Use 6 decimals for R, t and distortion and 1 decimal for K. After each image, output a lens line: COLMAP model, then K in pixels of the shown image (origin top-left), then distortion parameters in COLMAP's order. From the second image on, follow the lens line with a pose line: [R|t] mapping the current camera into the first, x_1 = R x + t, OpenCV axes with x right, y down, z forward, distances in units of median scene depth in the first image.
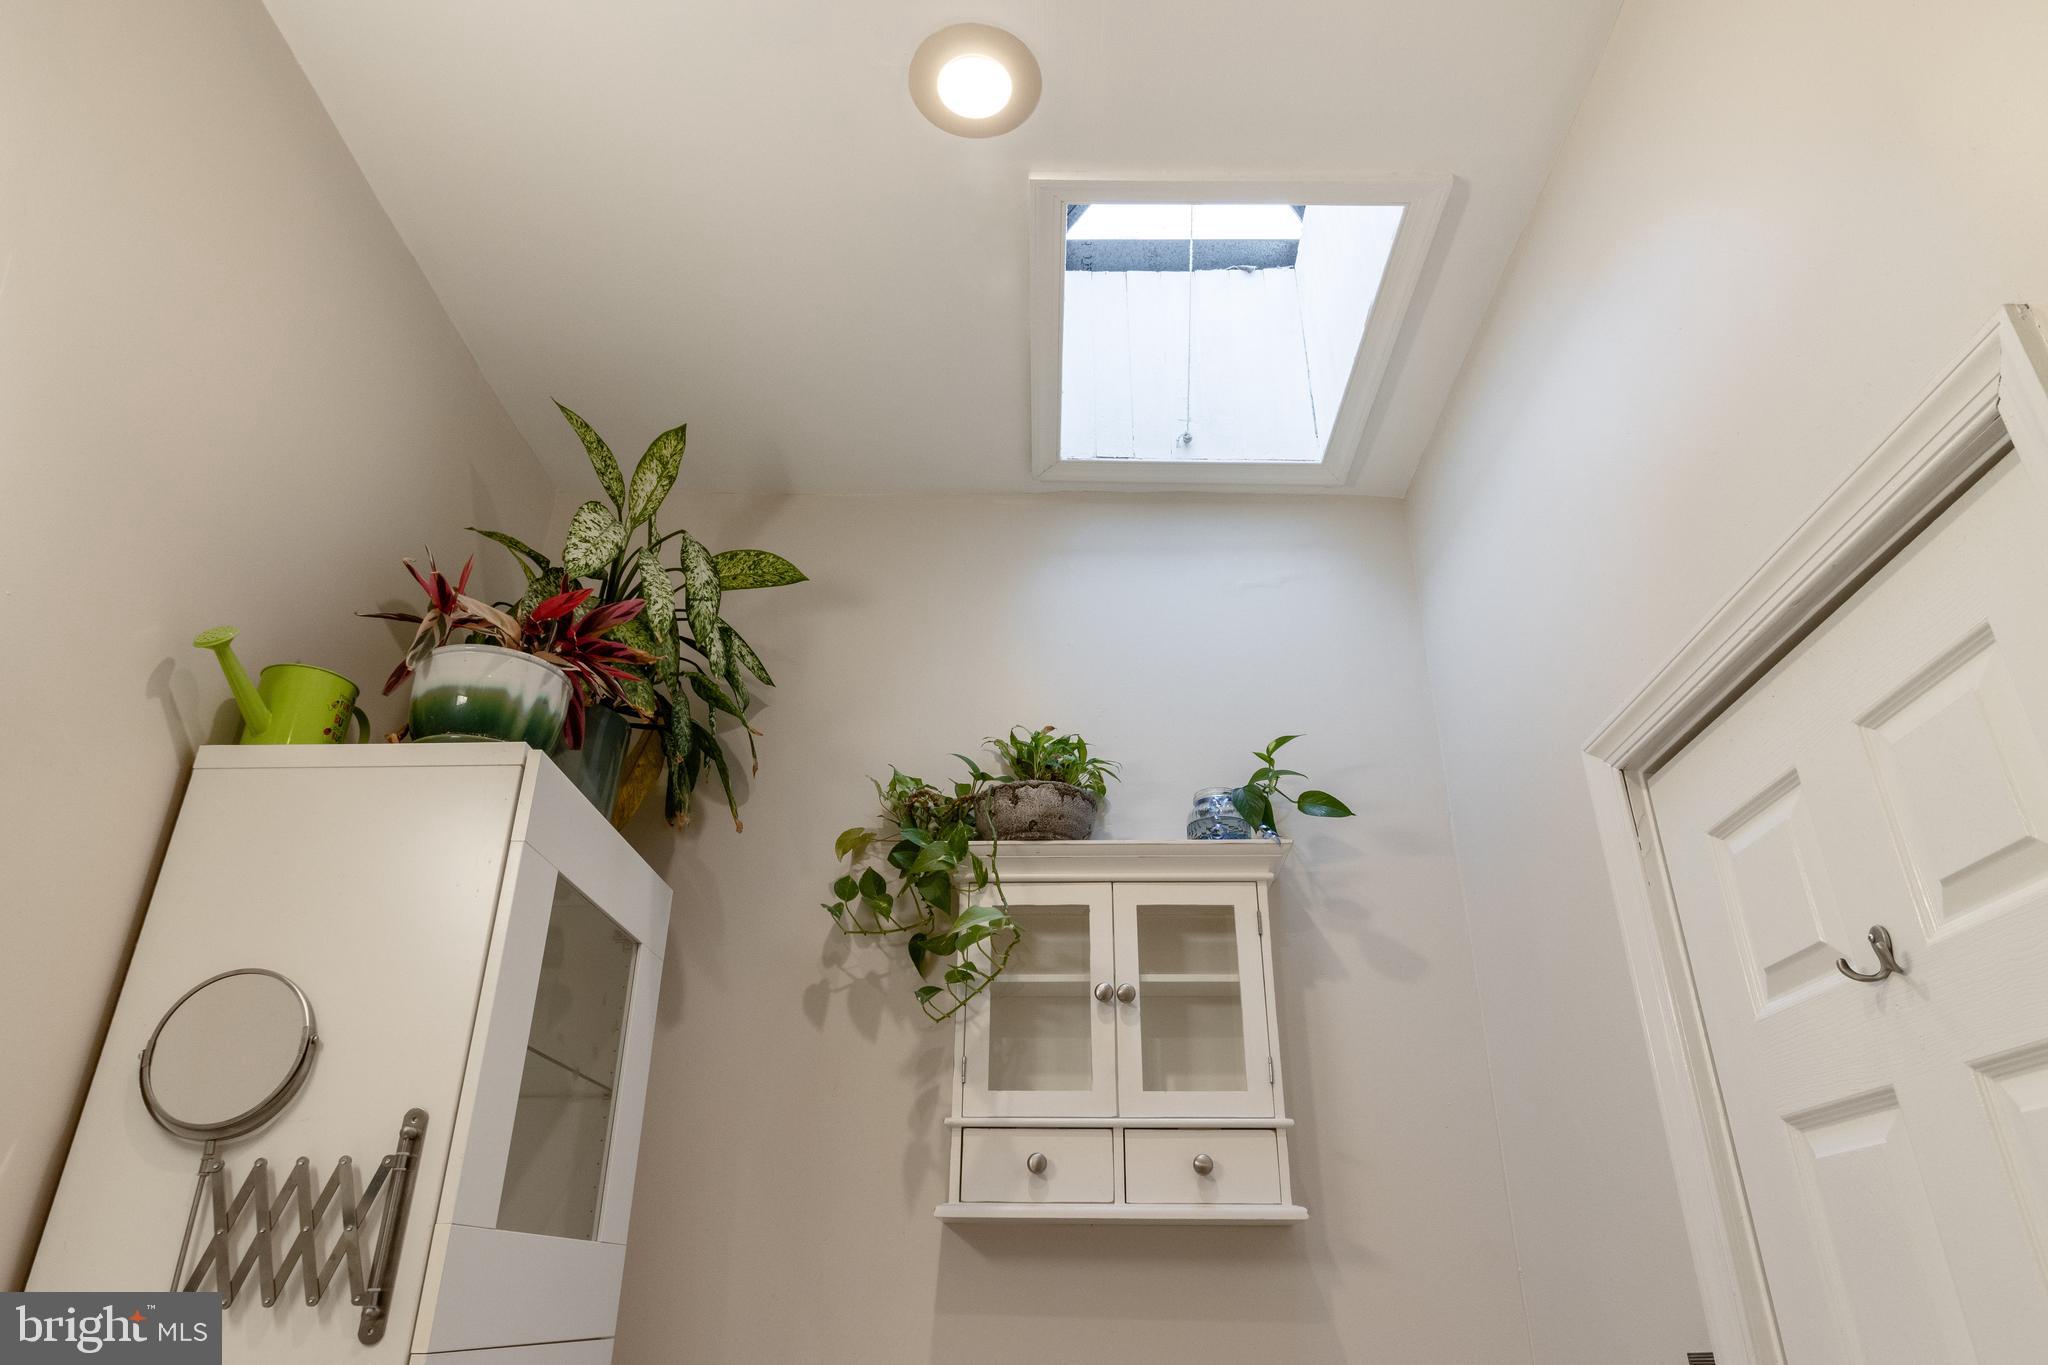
lens RADIAL K [[1273.4, 0, 1035.5], [0, 1273.4, 646.3], [0, 0, 1]] dist [0.003535, 0.001041]
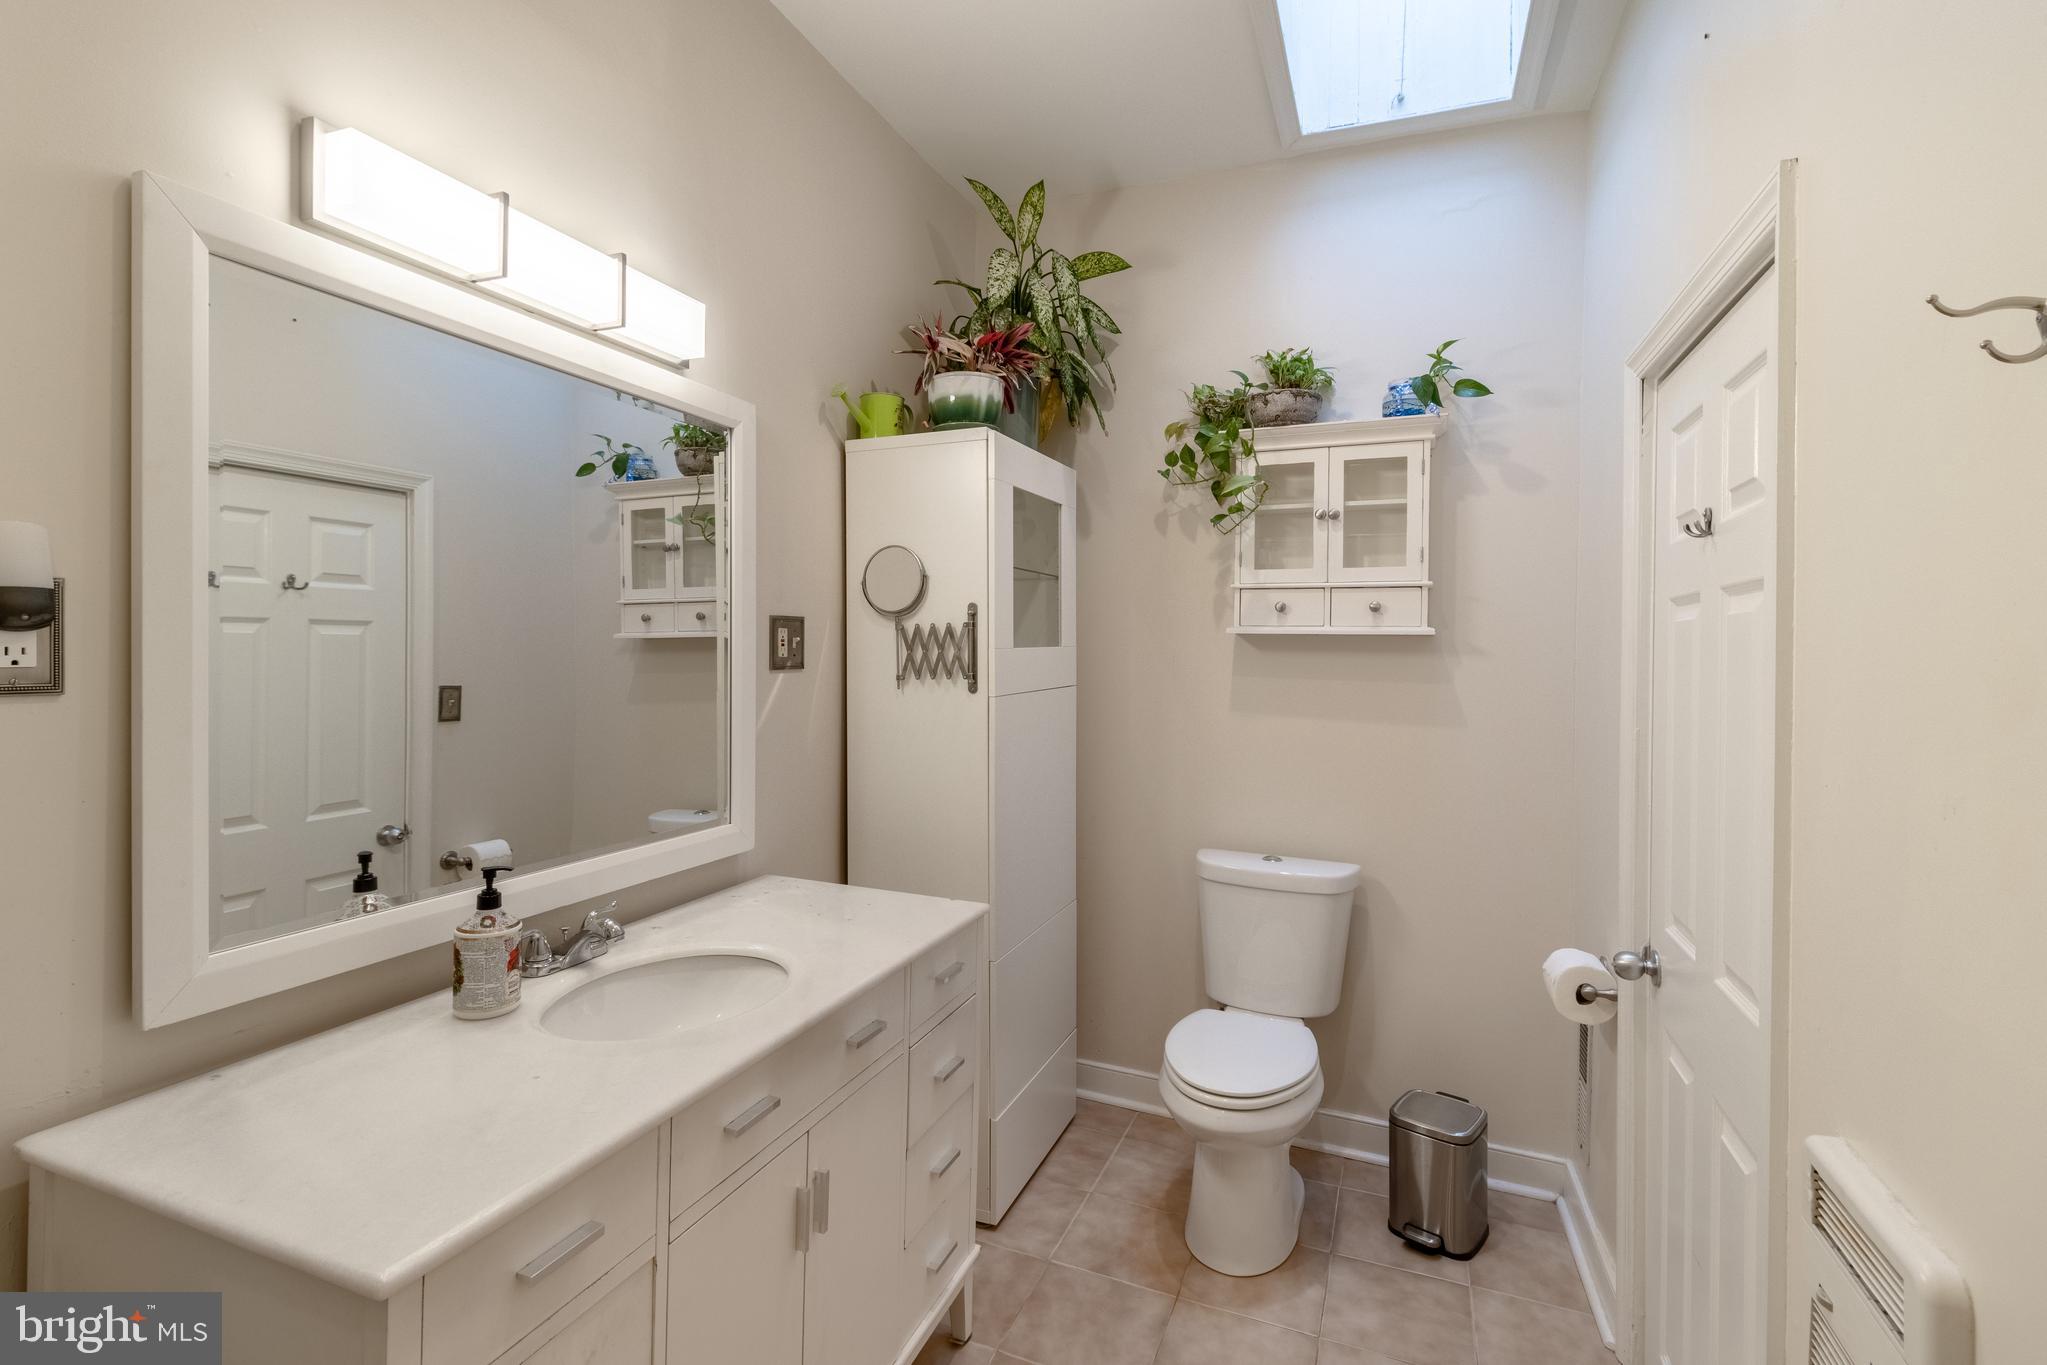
lens RADIAL K [[940.6, 0, 1025.4], [0, 940.6, 651.3], [0, 0, 1]] dist [0.001796, 0.000939]
pose [[0.931331, 0.003878, -0.364154, 0.140354], [0.166901, 0.884202, 0.436270, -0.180219], [0.323678, -0.467089, 0.822837, -0.255302]]
